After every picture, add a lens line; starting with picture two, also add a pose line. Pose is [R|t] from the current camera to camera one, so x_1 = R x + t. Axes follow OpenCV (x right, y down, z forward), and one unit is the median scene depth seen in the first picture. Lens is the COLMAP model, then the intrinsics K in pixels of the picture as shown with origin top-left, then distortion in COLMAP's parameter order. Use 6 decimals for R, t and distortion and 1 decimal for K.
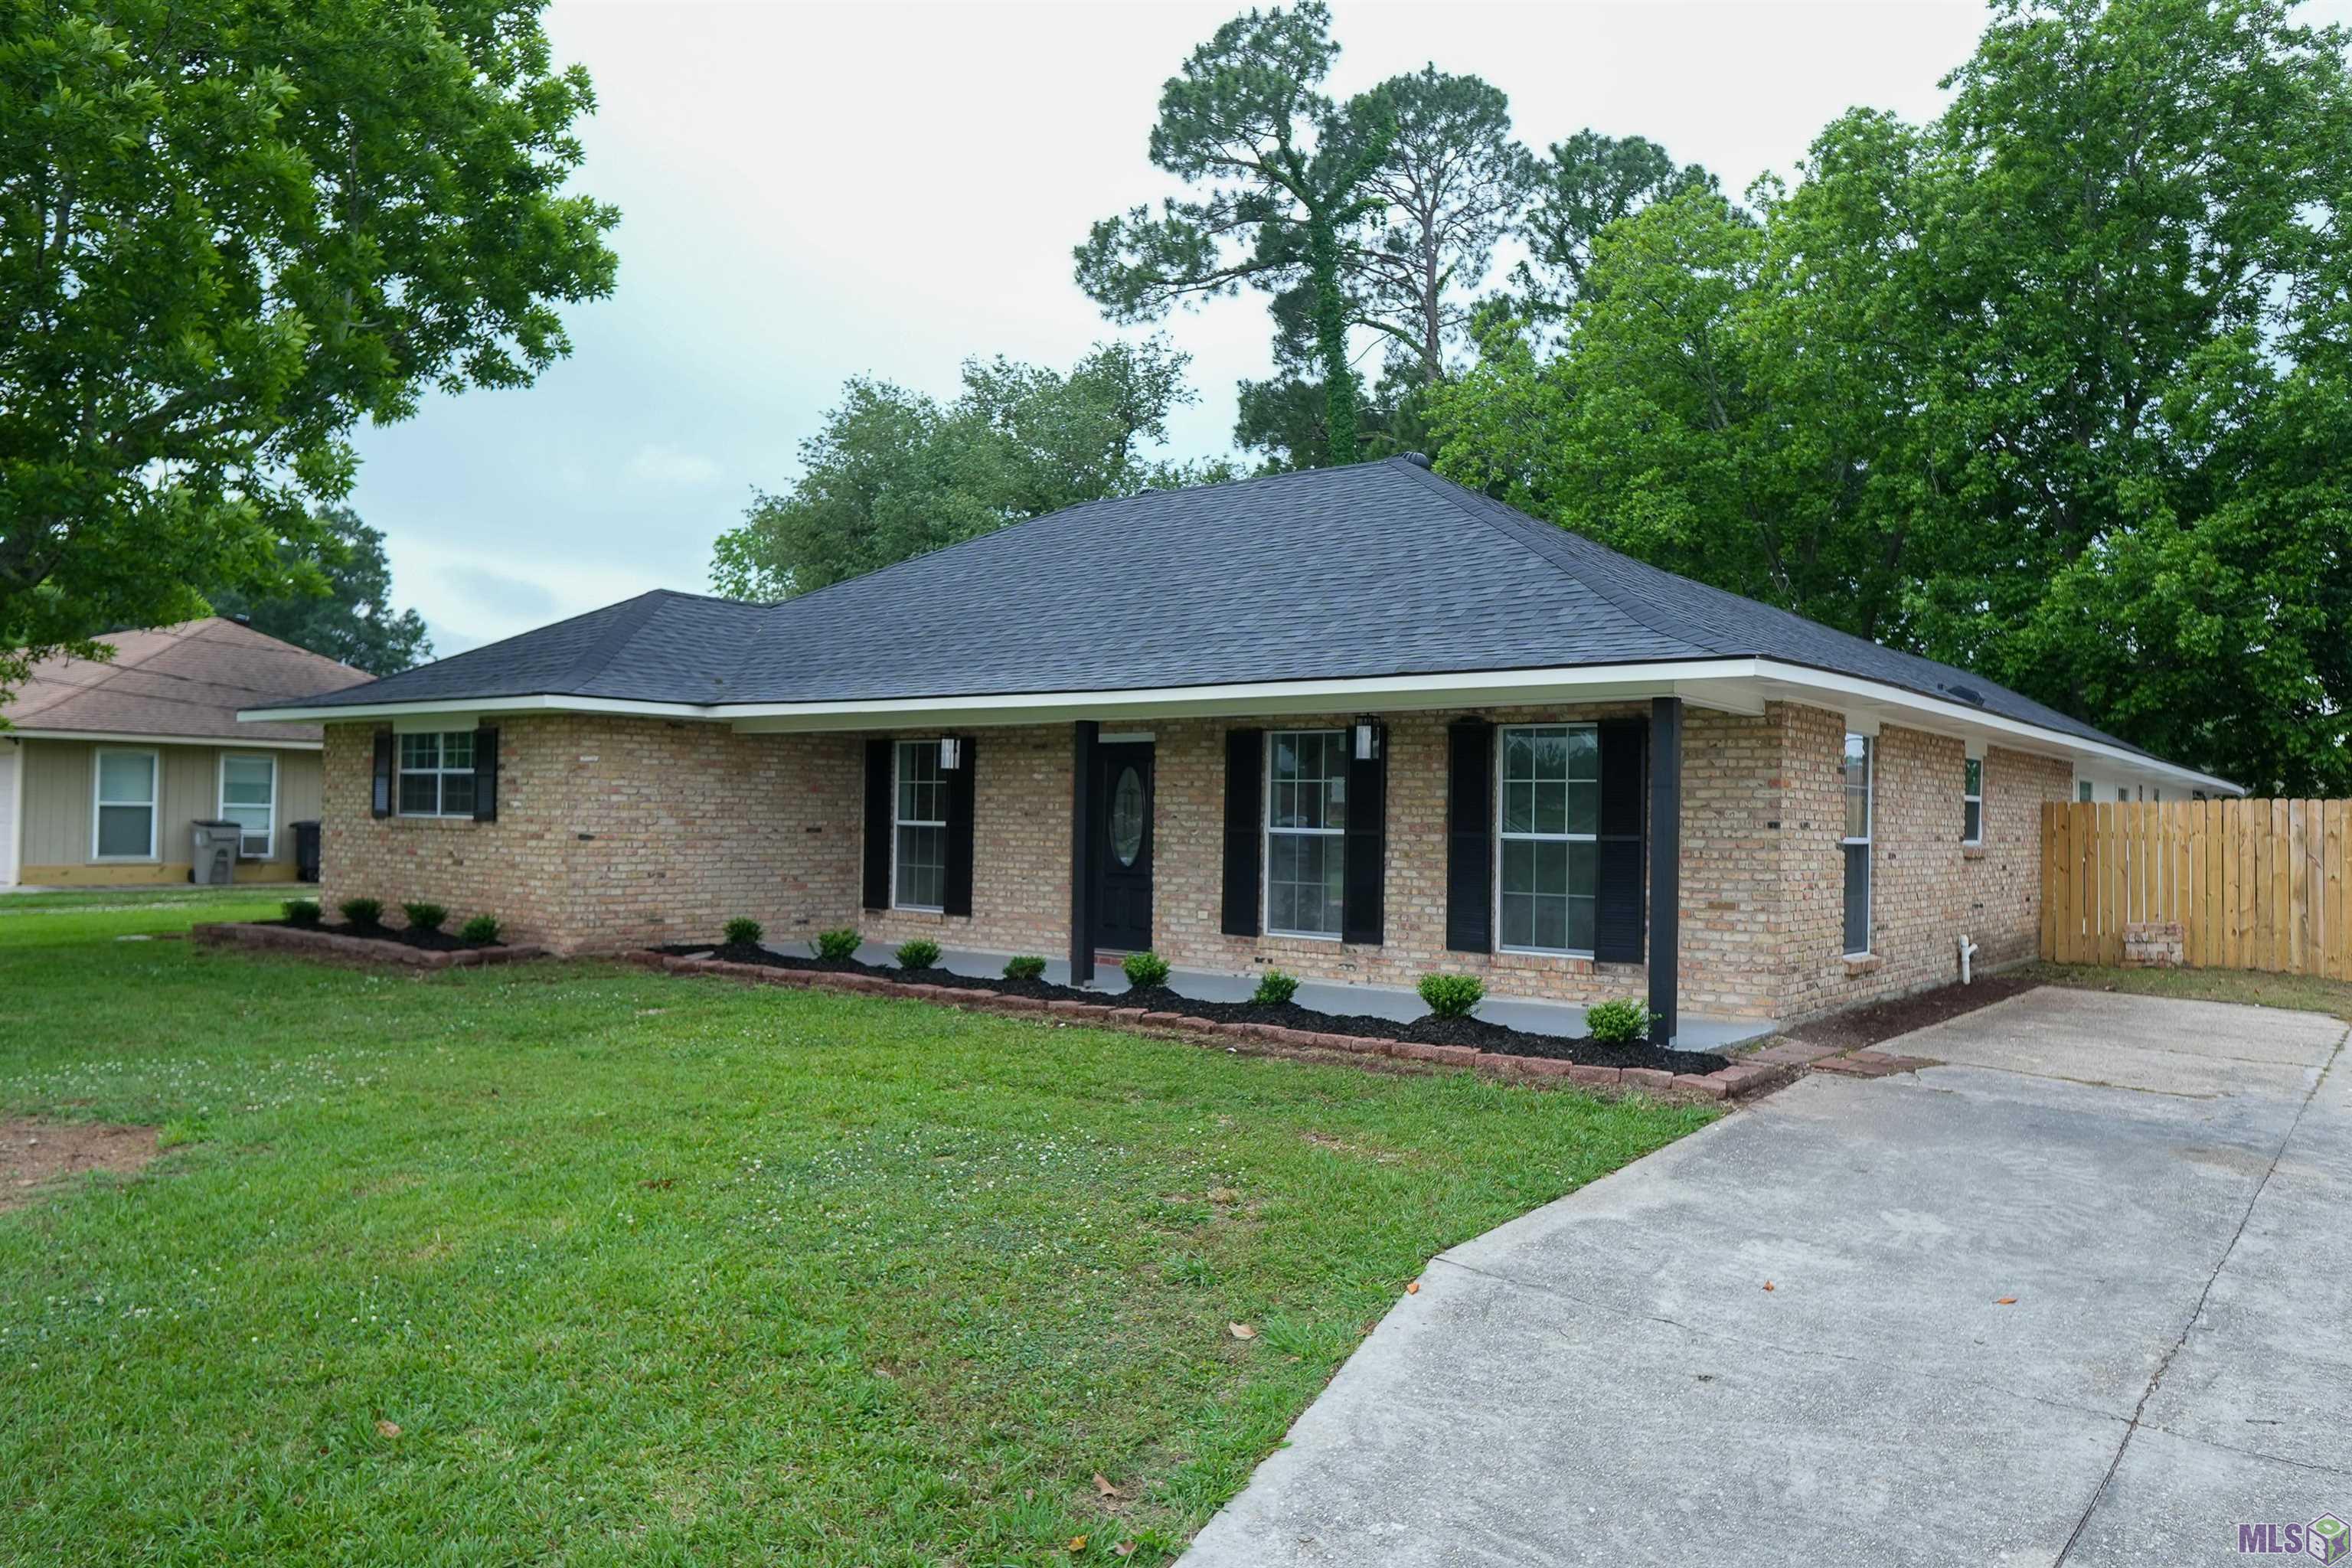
lens RADIAL K [[1605.5, 0, 1176.0], [0, 1605.5, 784.0], [0, 0, 1]] dist [-0.004086, 0.001149]
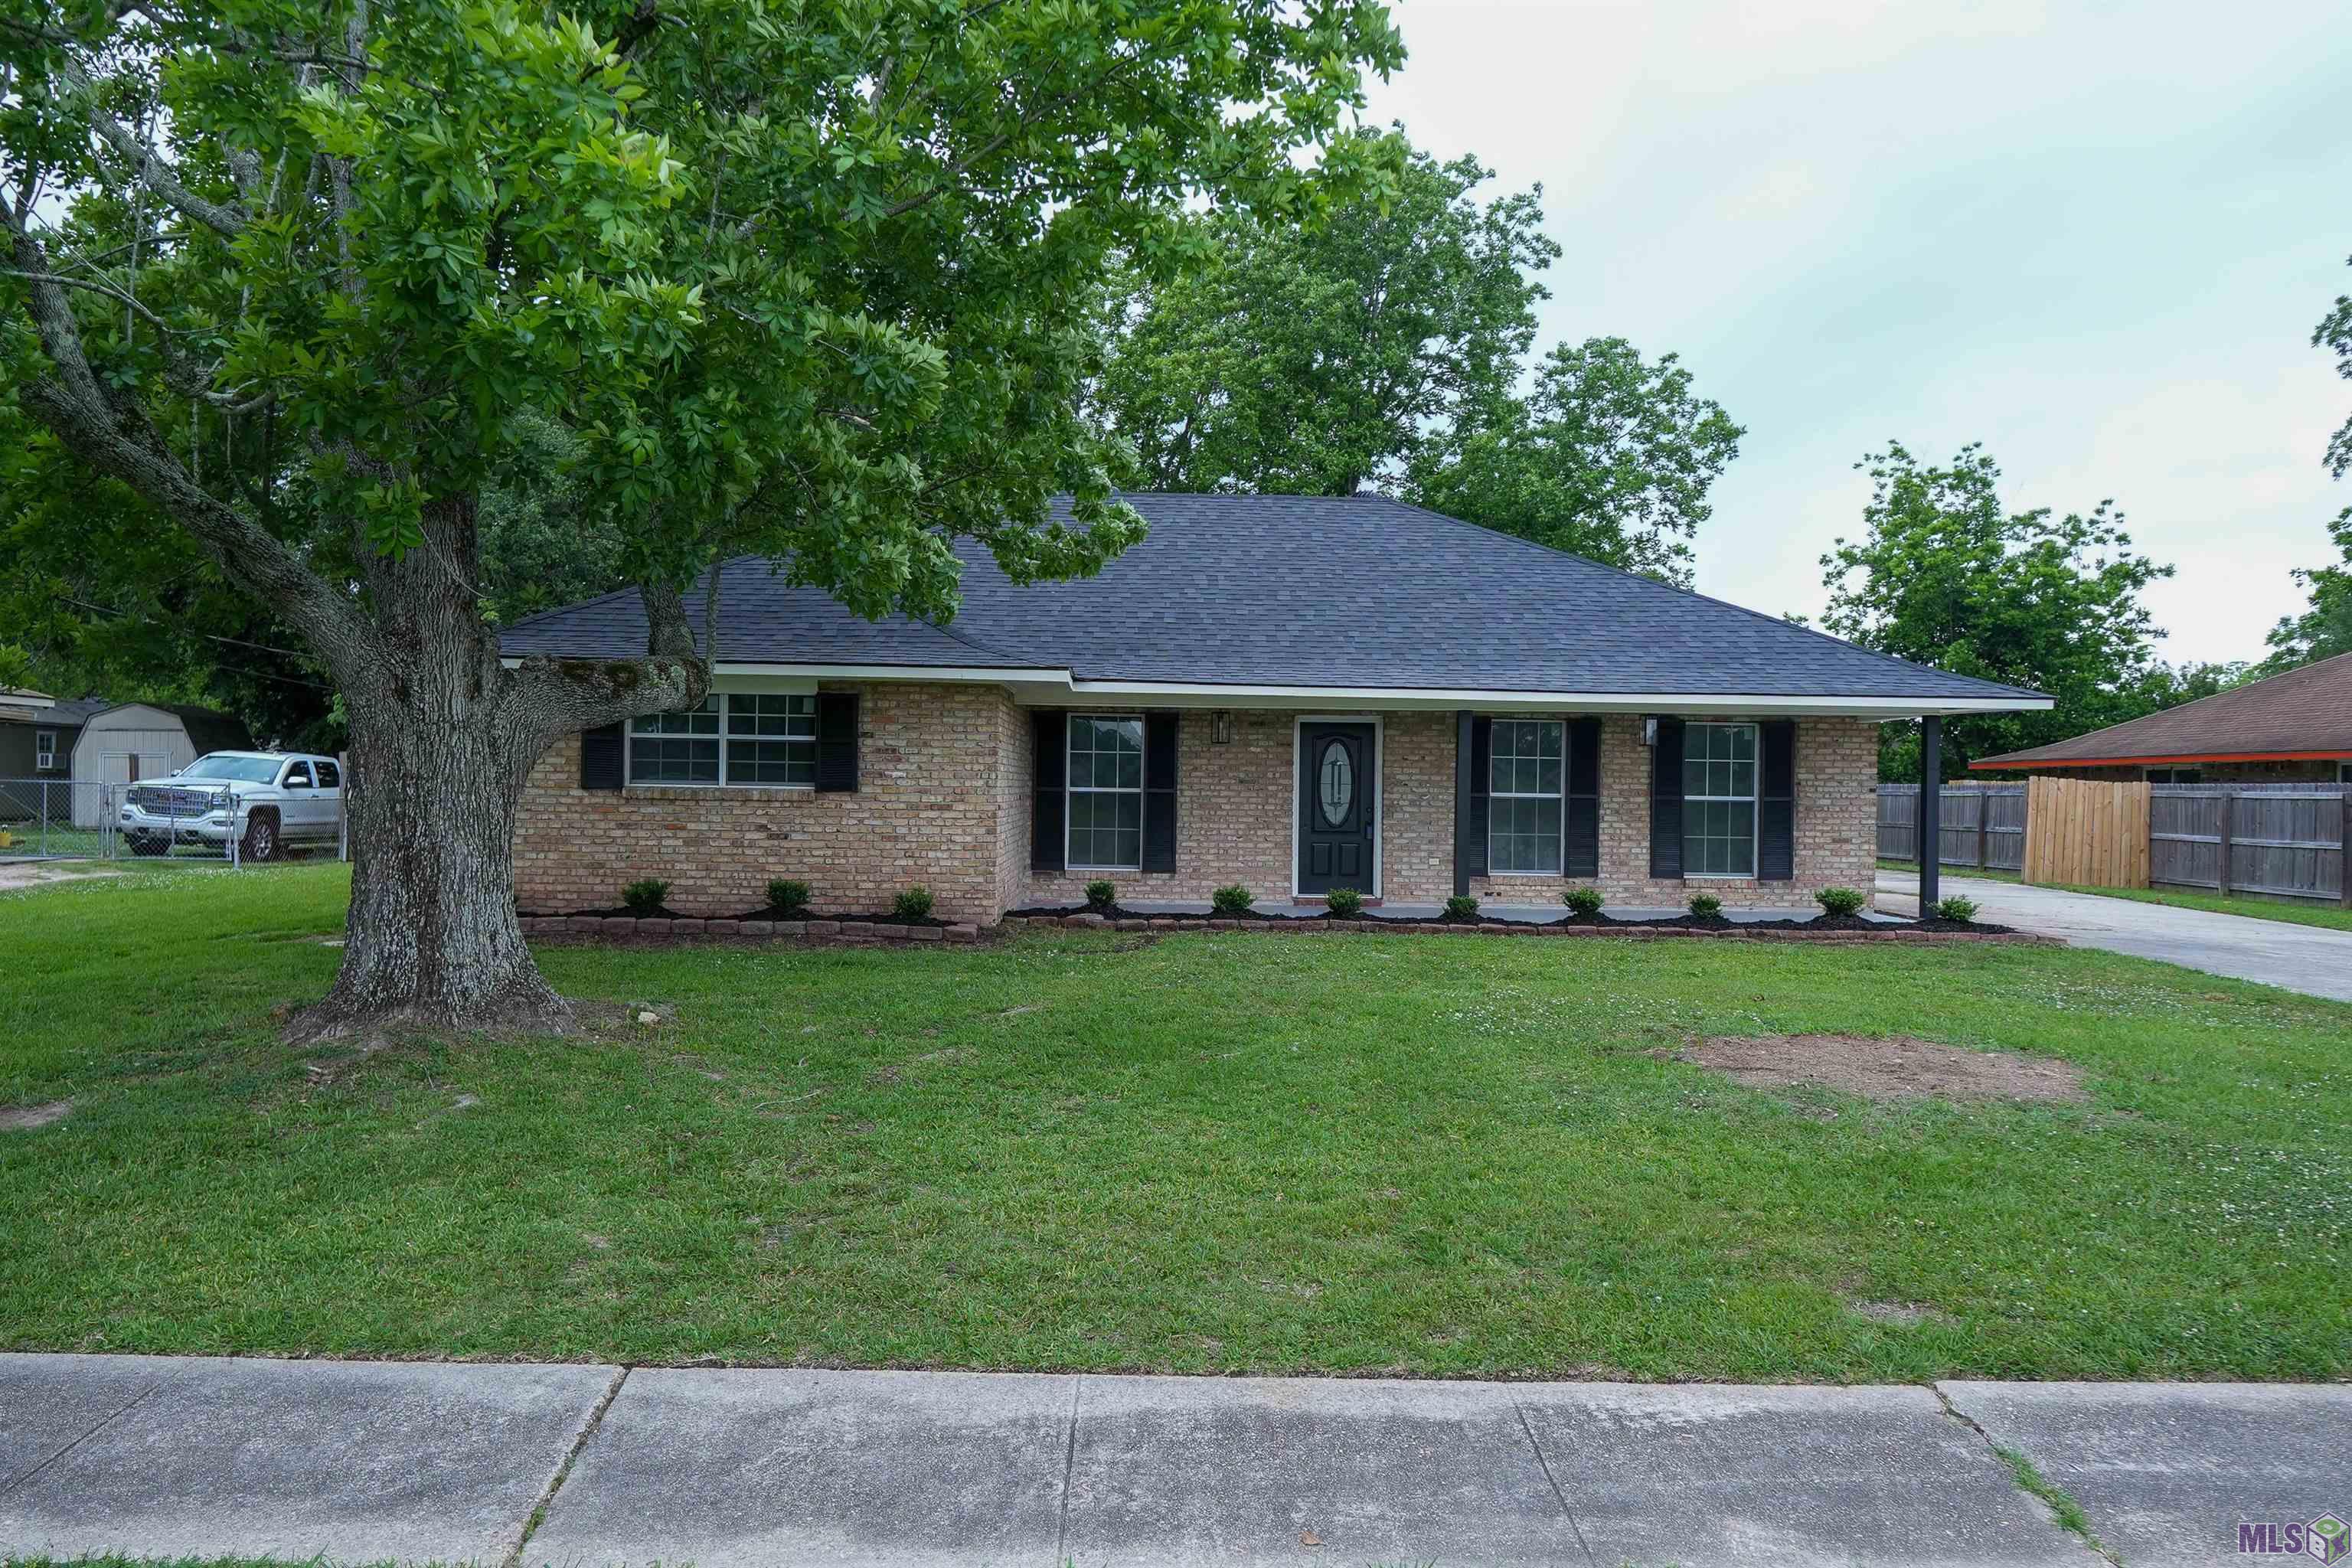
lens RADIAL K [[1602.0, 0, 1165.1], [0, 1602.0, 790.4], [0, 0, 1]] dist [-0.001157, -0.001028]
pose [[0.768887, -0.007352, 0.639343, -0.939726], [-0.014848, 0.999459, 0.029349, -0.008828], [-0.639213, -0.032059, 0.768361, 0.159001]]
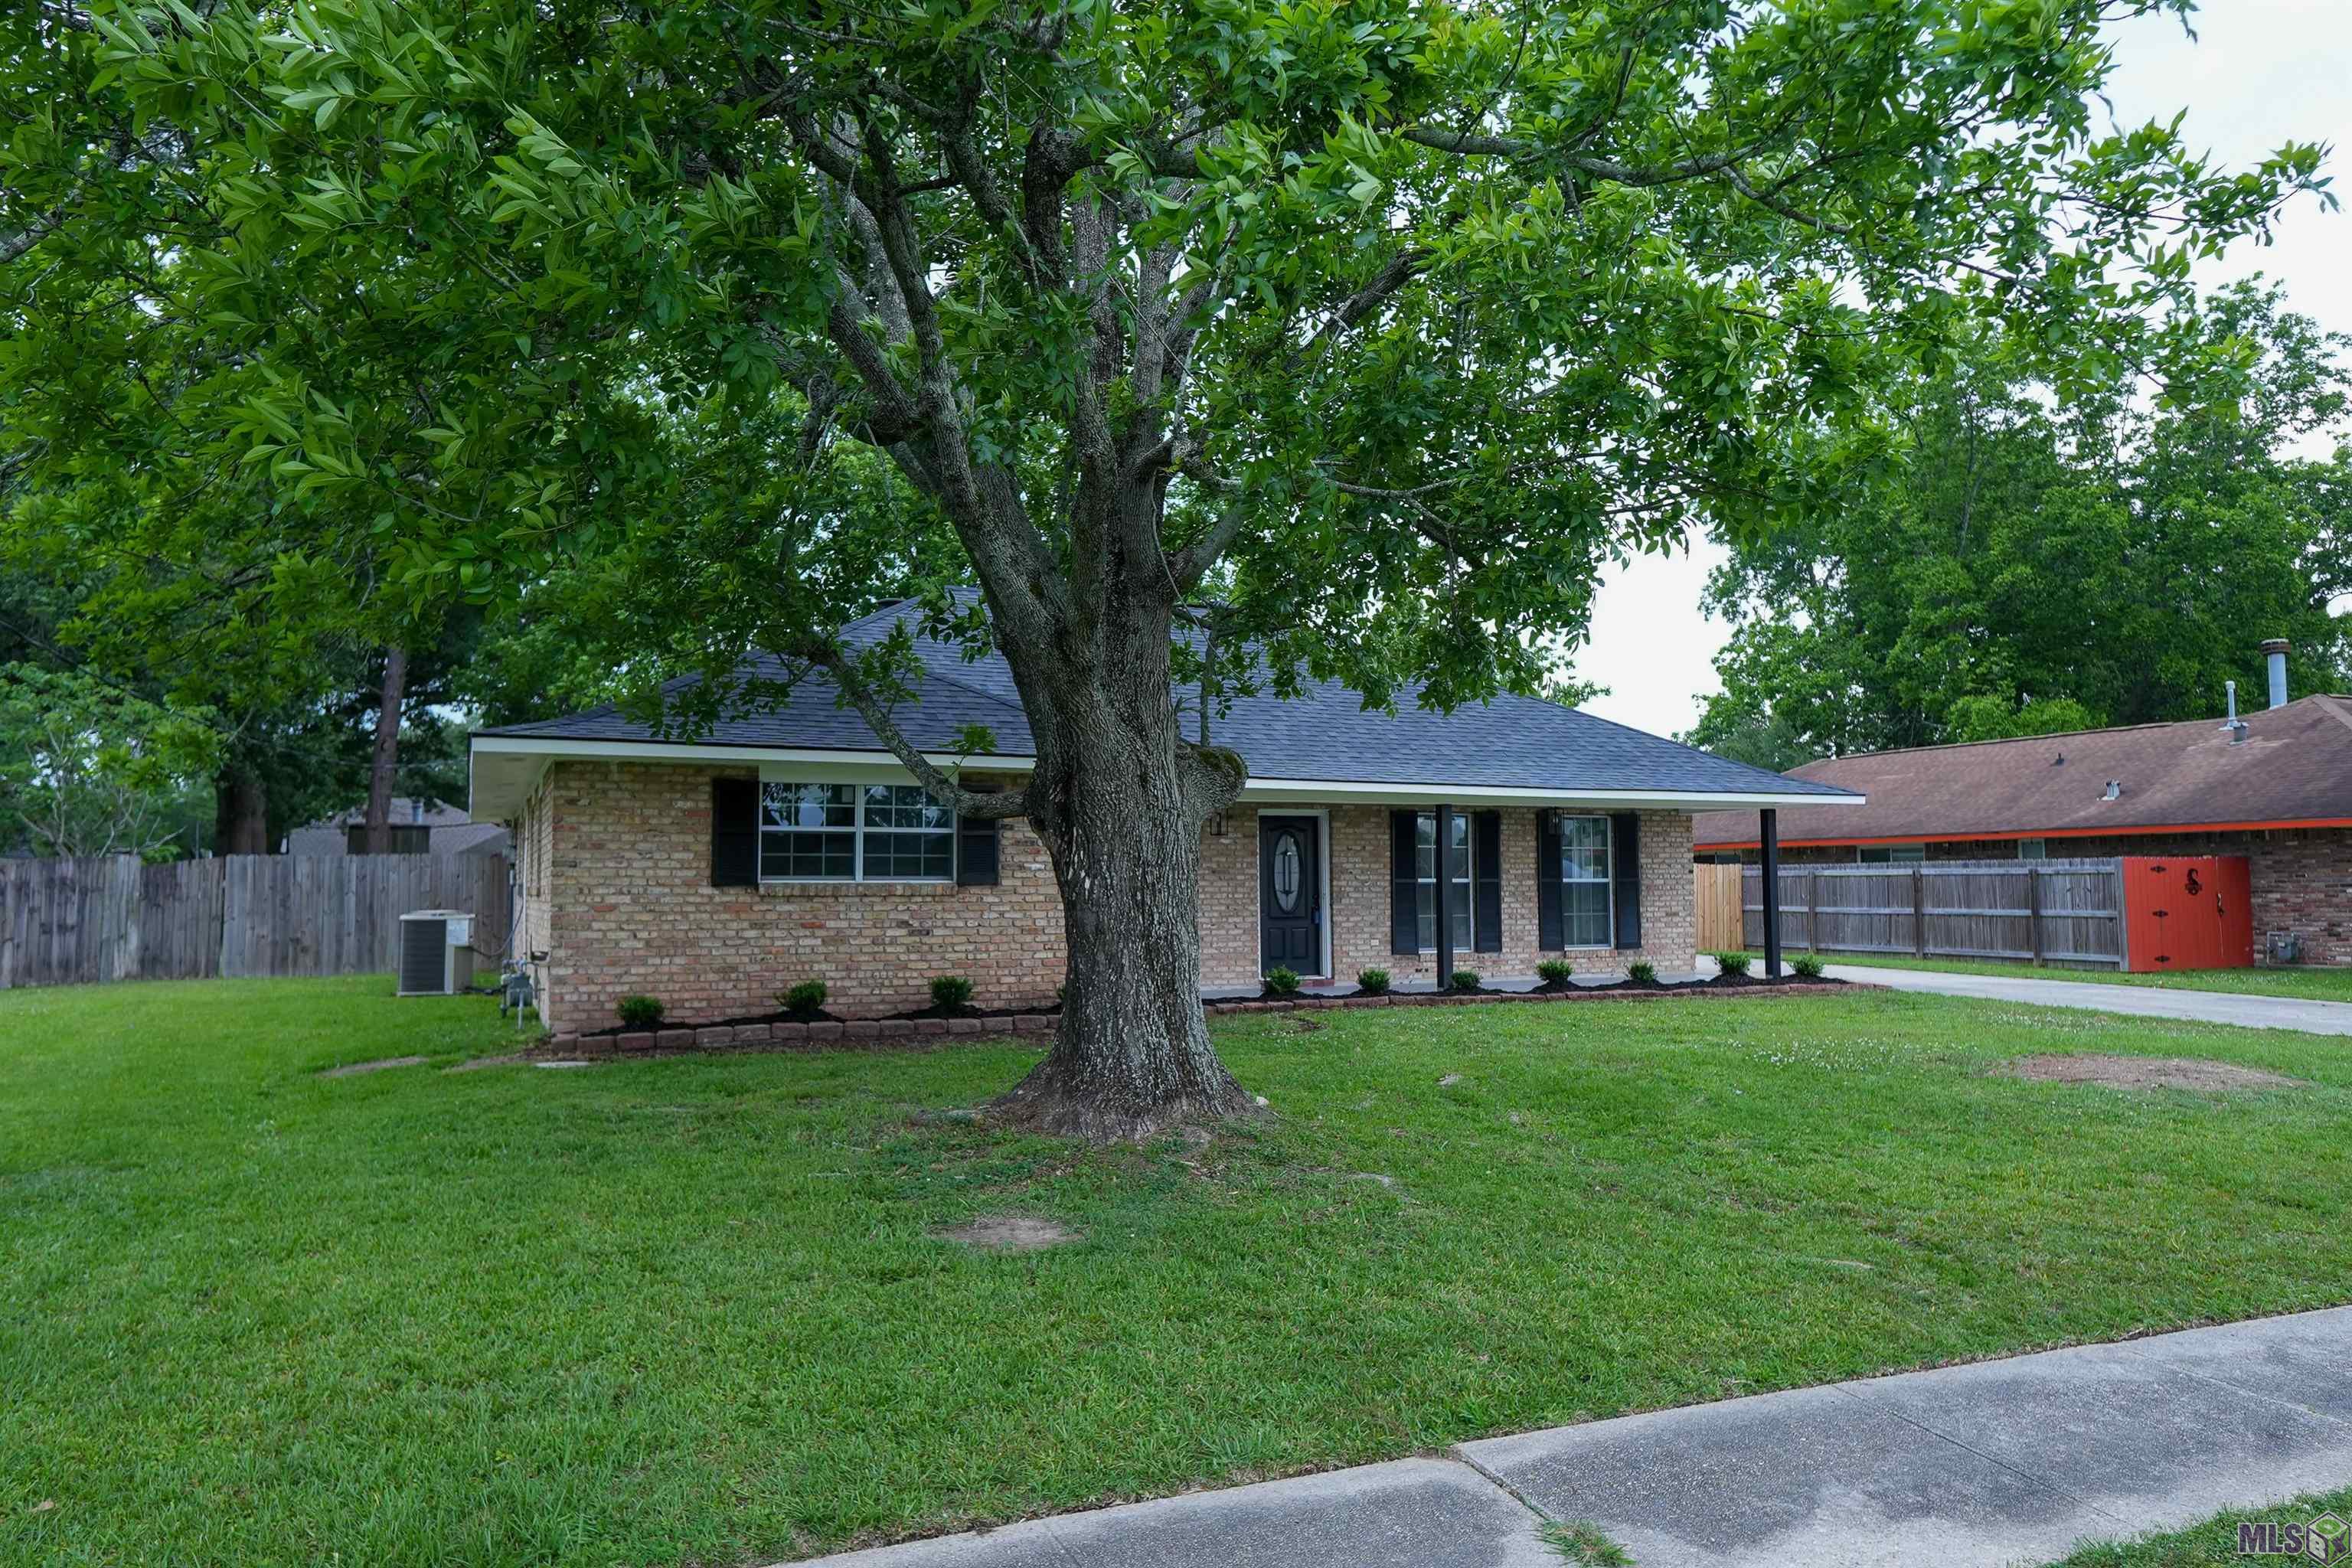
lens RADIAL K [[1602.0, 0, 1165.1], [0, 1602.0, 790.4], [0, 0, 1]] dist [-0.001157, -0.001028]
pose [[0.469577, 0.035113, 0.882193, -1.272995], [-0.006515, 0.999319, -0.036307, 0.001417], [-0.882867, 0.011301, 0.469486, 0.496864]]
